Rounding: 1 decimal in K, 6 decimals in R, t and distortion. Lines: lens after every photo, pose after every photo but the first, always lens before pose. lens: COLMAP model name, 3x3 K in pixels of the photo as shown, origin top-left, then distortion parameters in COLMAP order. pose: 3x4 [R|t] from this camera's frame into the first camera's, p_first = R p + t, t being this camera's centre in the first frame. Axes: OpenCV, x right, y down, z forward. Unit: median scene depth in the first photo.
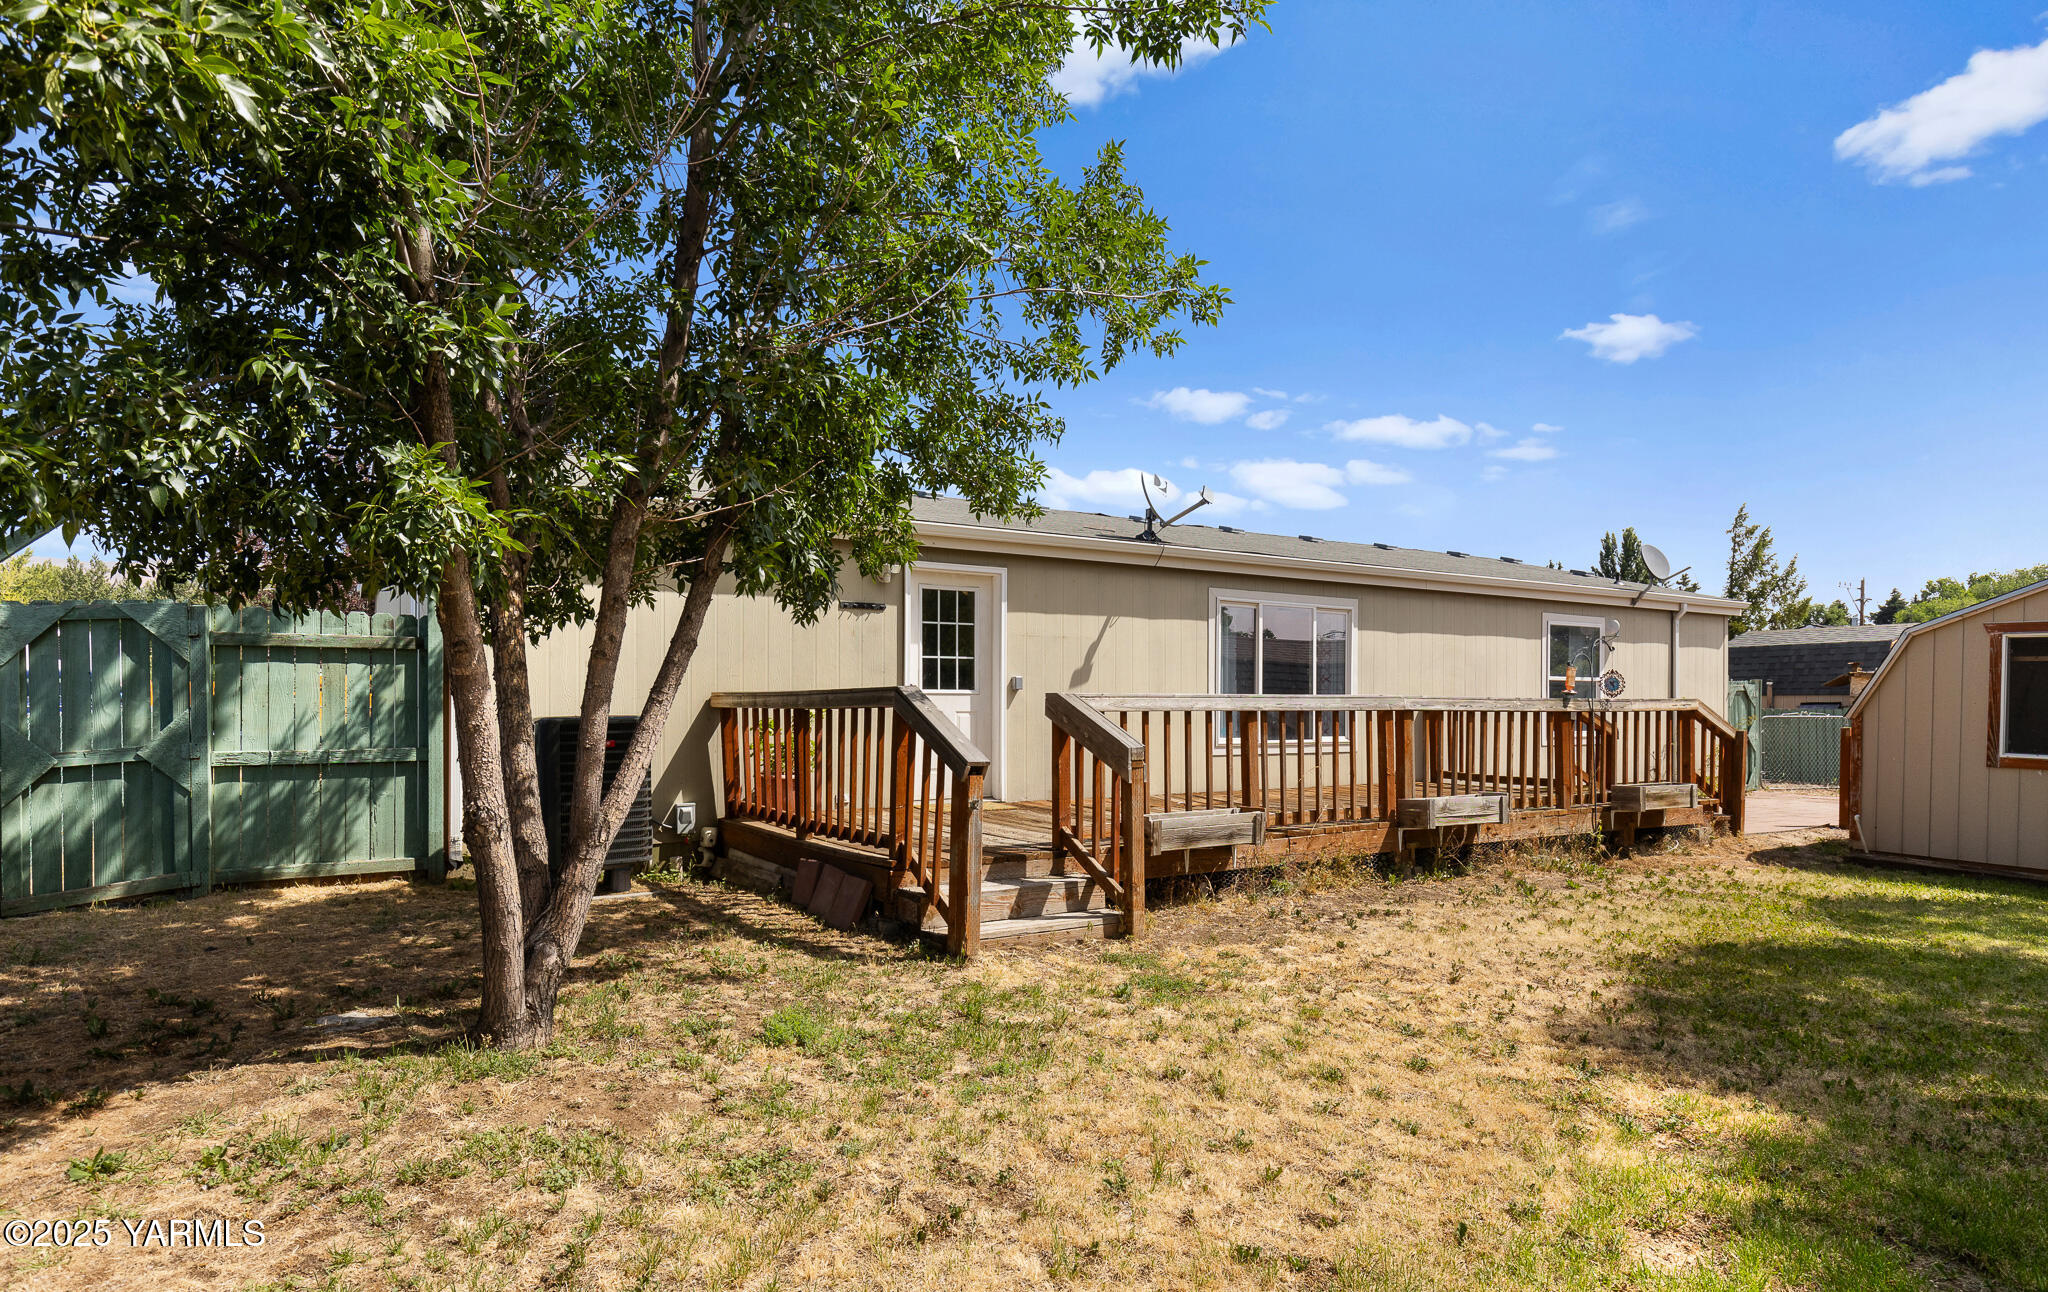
lens RADIAL K [[1146.4, 0, 1017.7], [0, 1146.4, 703.1], [0, 0, 1]] dist [-0.003941, -0.000498]
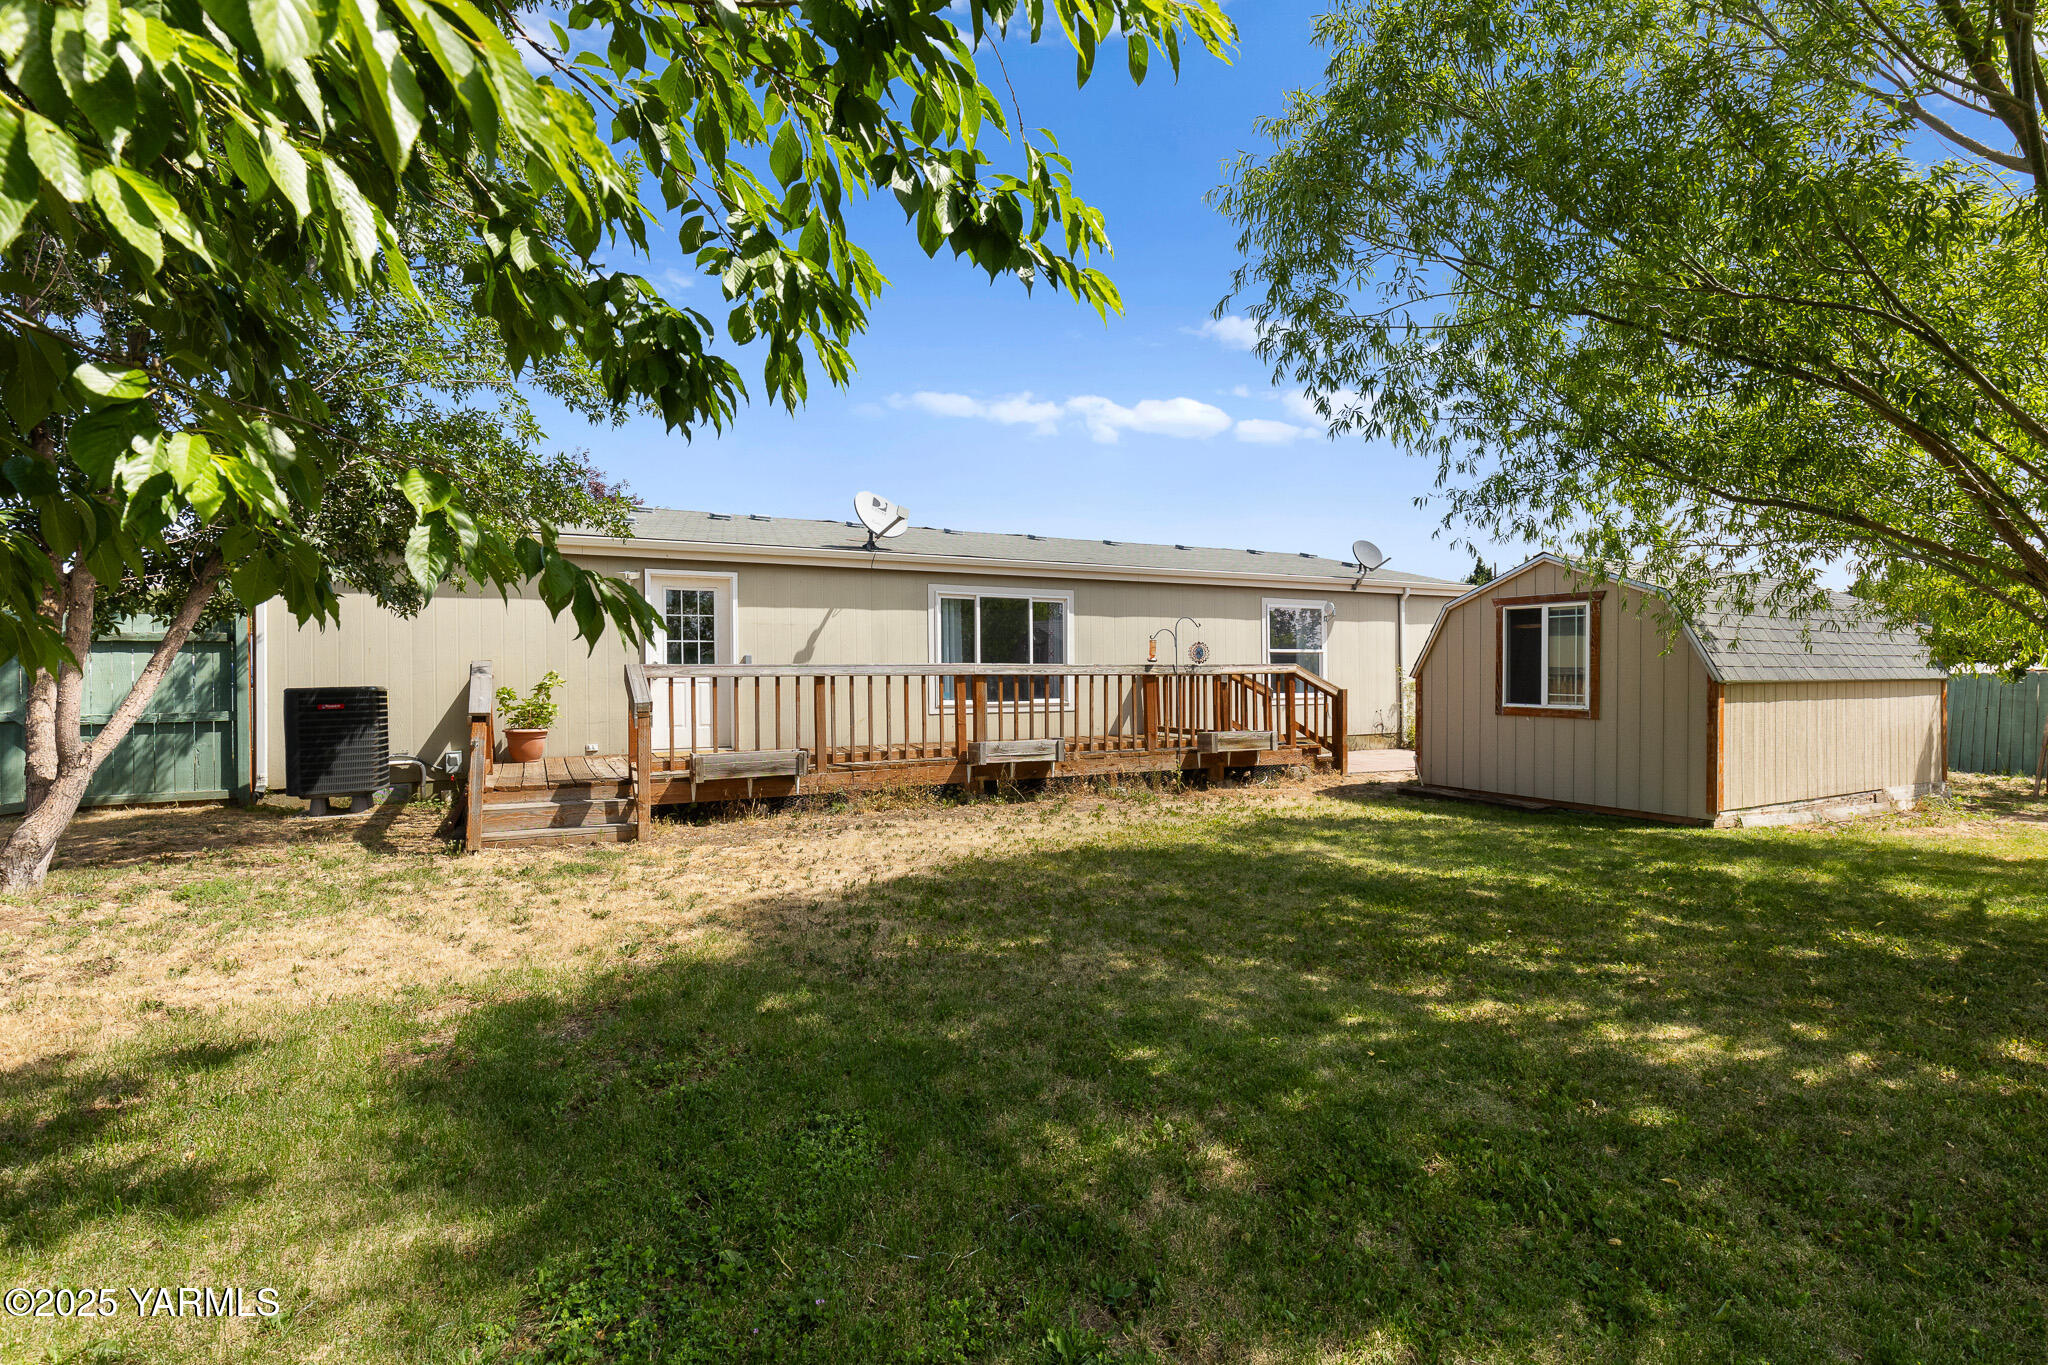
lens RADIAL K [[943.8, 0, 1024.0], [0, 943.8, 682.5], [0, 0, 1]] dist [0.002949, 0.000125]
pose [[0.996670, -0.014796, -0.080182, 0.414012], [0.014782, 0.999890, -0.000761, 0.014186], [0.080184, -0.000427, 0.996780, -0.057749]]
